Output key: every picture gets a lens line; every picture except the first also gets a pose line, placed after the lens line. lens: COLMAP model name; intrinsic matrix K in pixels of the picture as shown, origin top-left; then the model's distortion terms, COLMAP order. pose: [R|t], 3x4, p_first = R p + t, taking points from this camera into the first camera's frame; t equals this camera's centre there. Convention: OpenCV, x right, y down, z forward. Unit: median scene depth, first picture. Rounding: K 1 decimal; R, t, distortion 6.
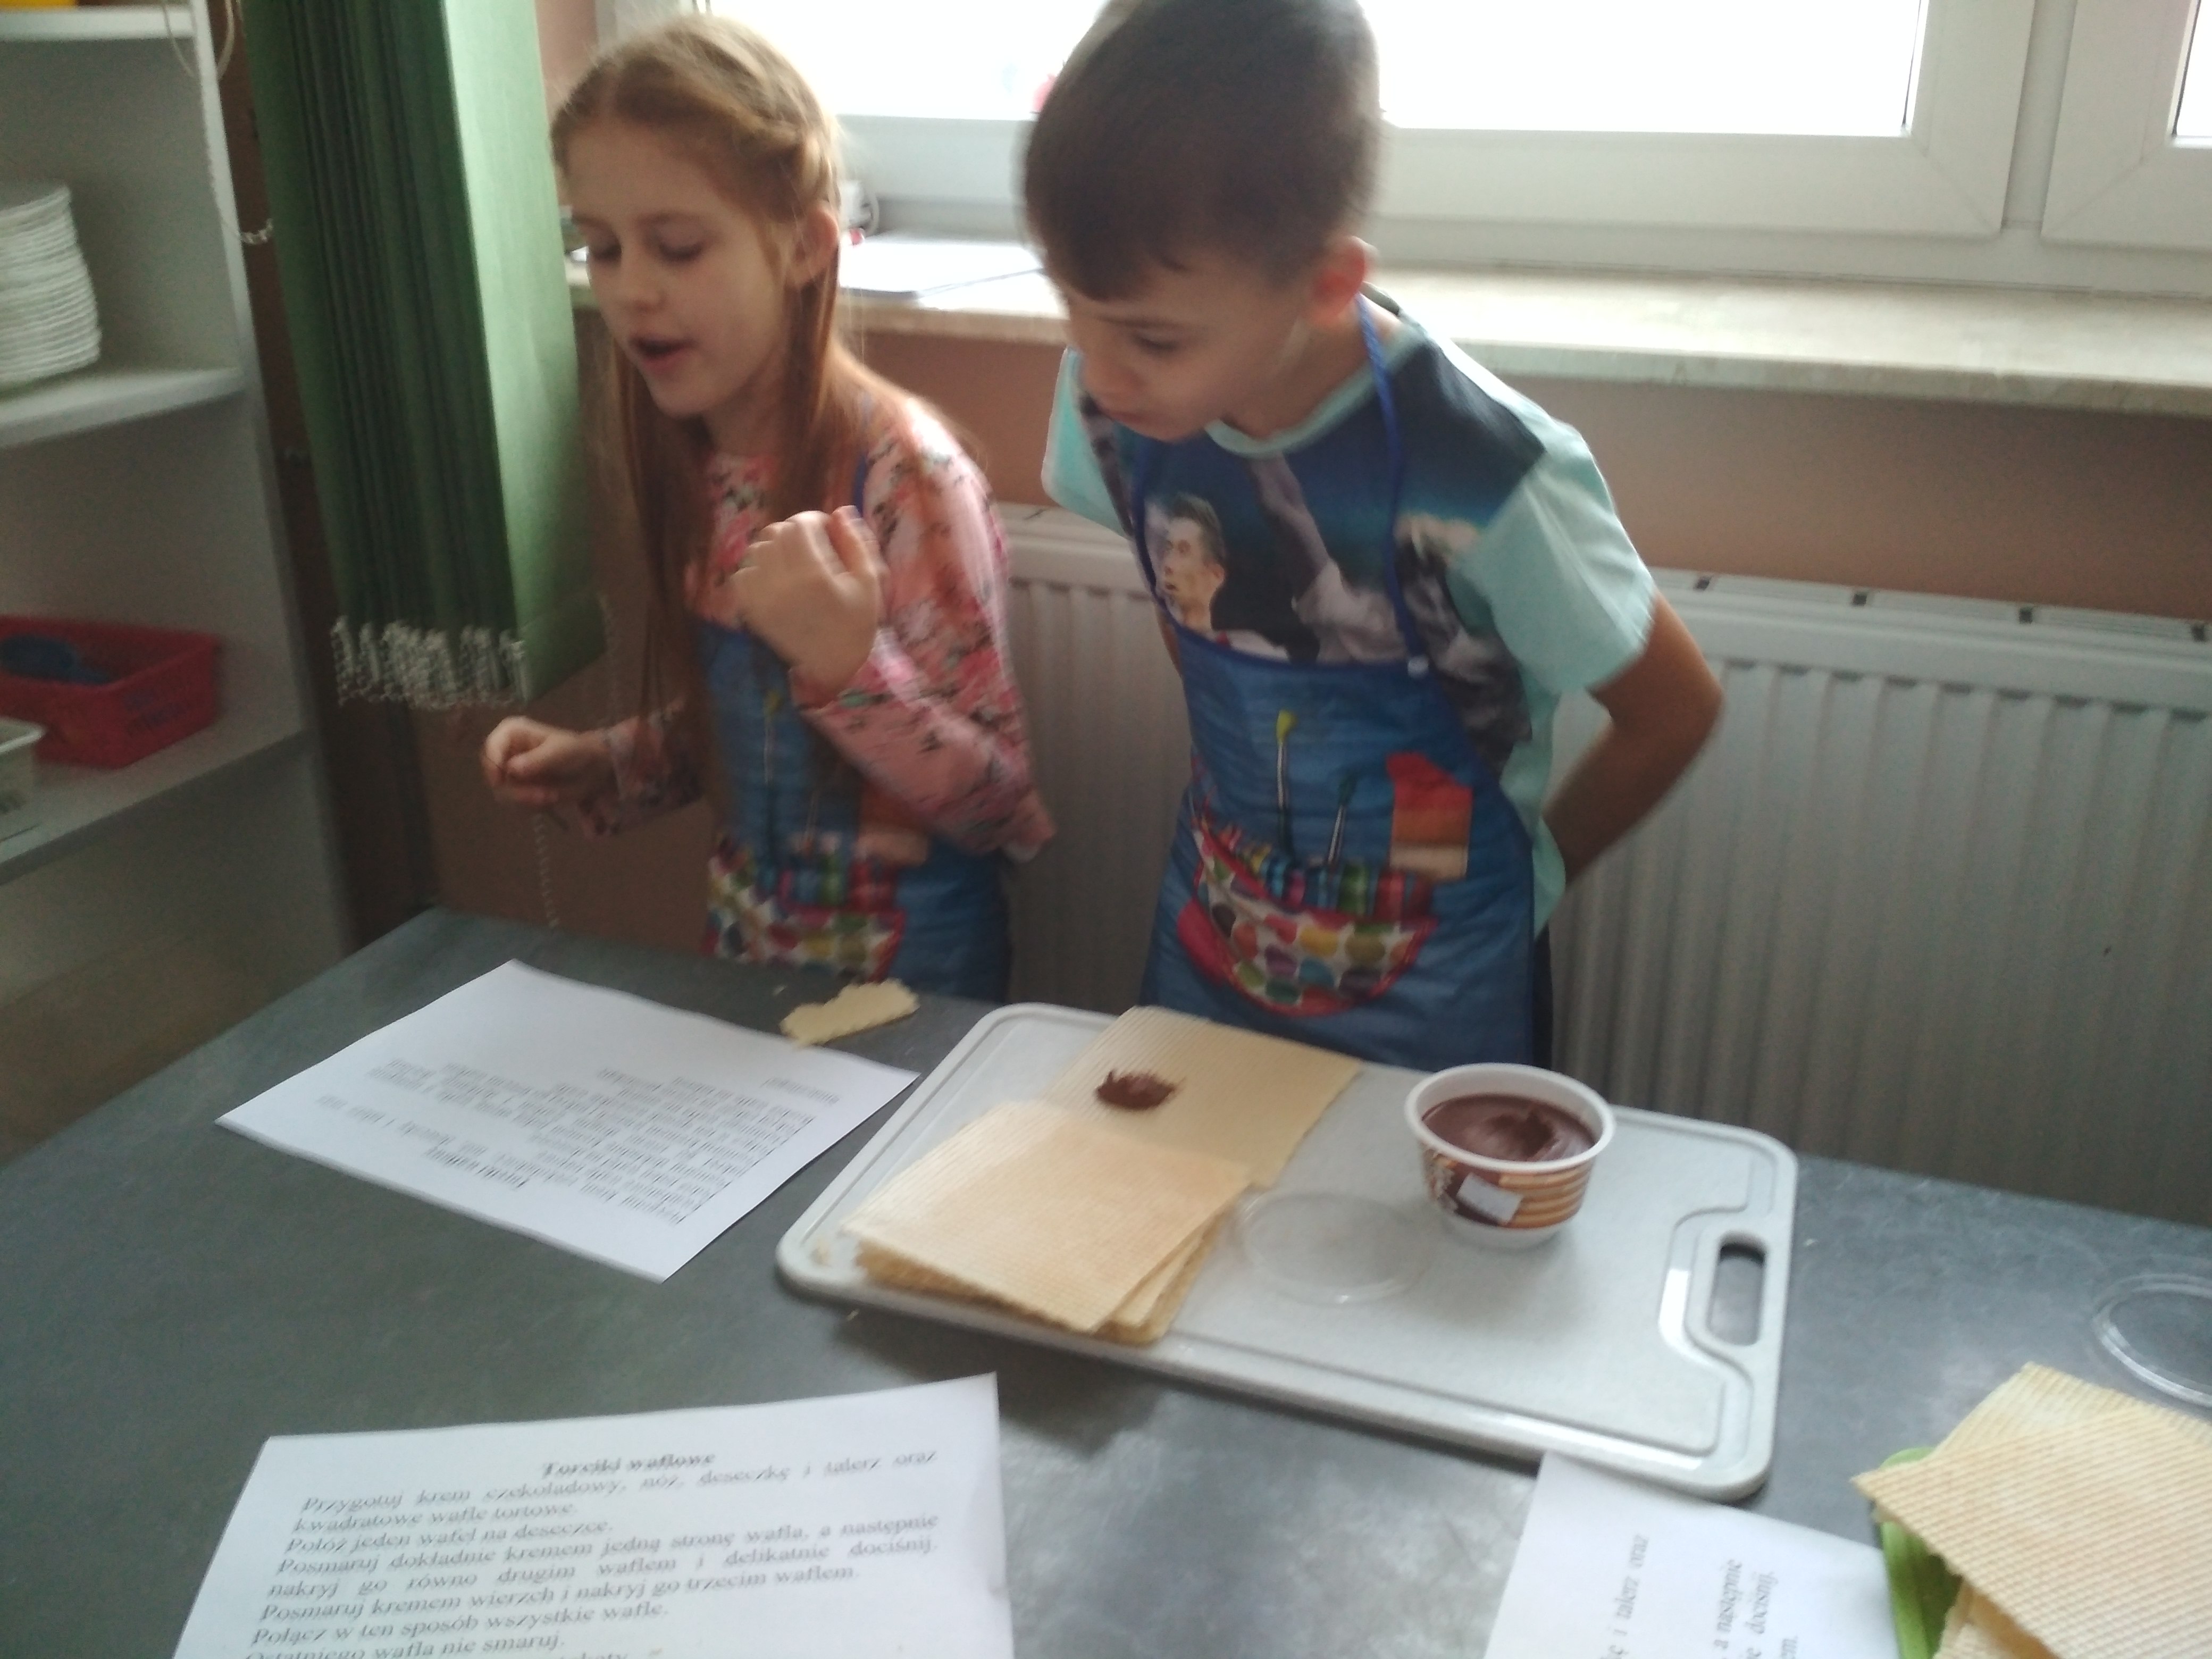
lens RADIAL K [[1930.3, 0, 1109.0], [0, 1930.3, 832.6], [0, 0, 1]] dist [-0.040008, 0.001439]
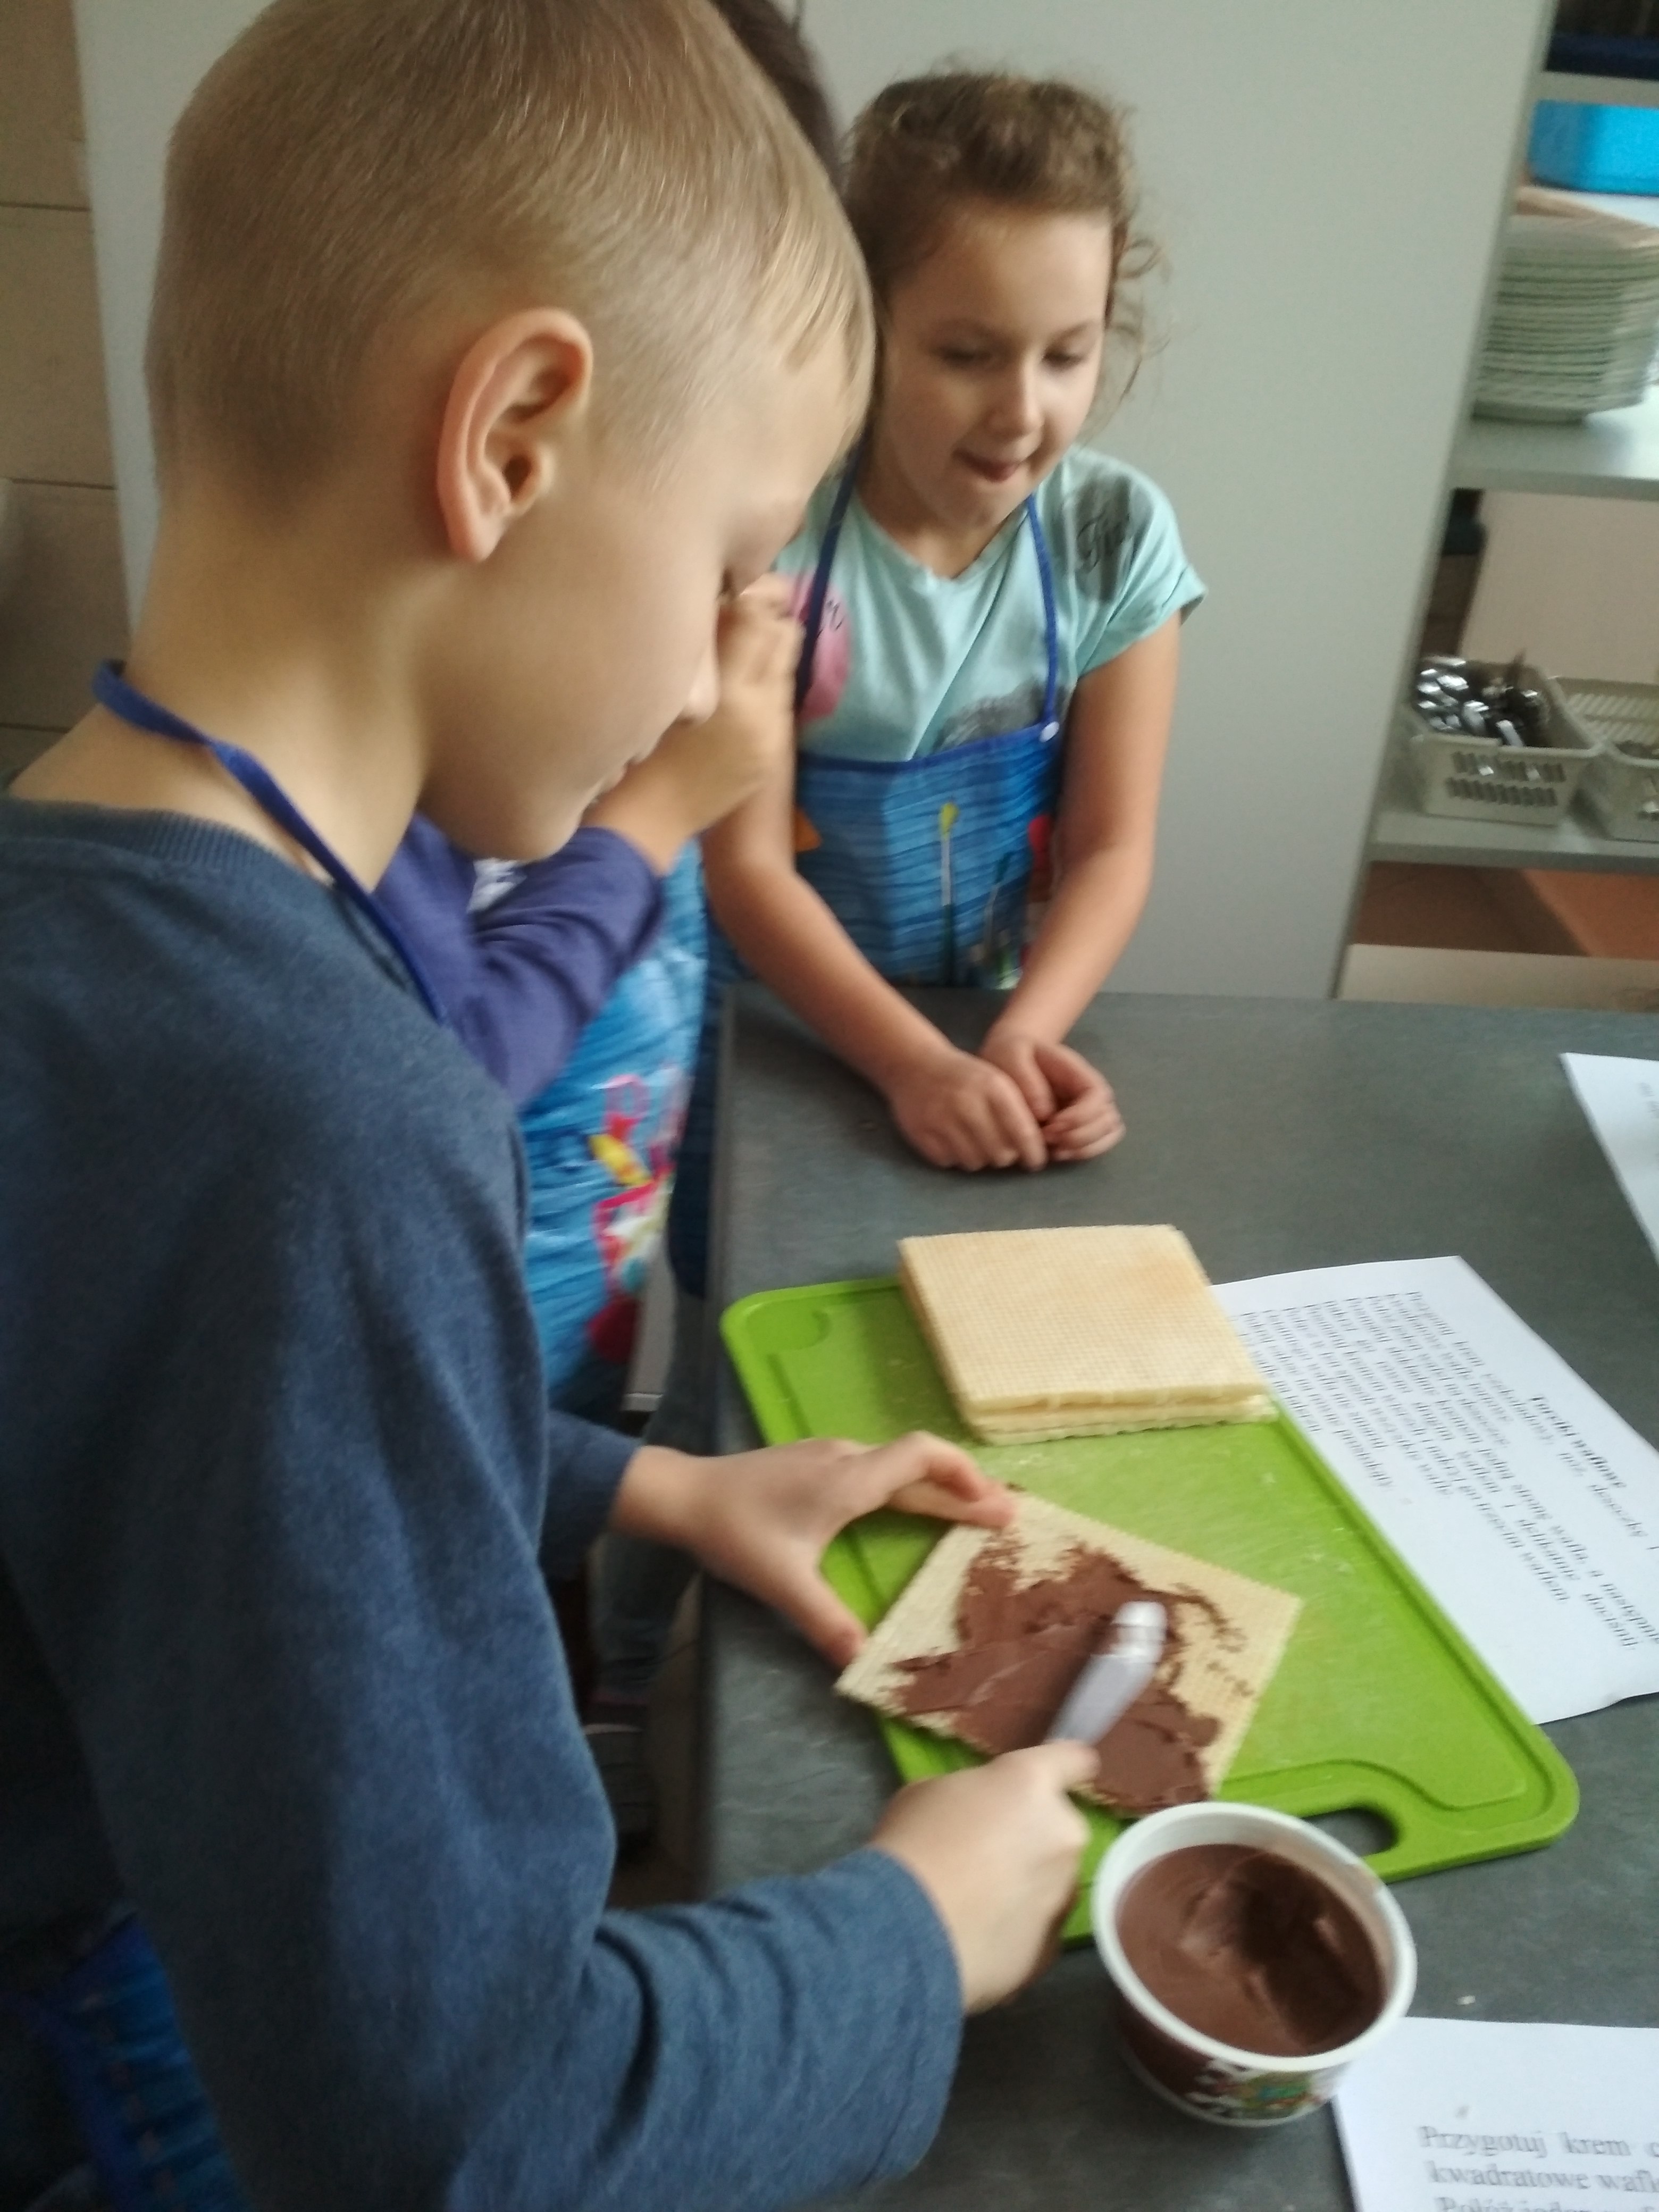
lens RADIAL K [[1930.3, 0, 828.9], [0, 1930.3, 1098.8], [0, 0, 1]] dist [-0.040008, 0.001439]
pose [[0.179243, 0.481971, -0.857657, 0.579218], [-0.429872, 0.822520, 0.372386, -0.071663], [0.884919, 0.301936, 0.354617, 0.158328]]
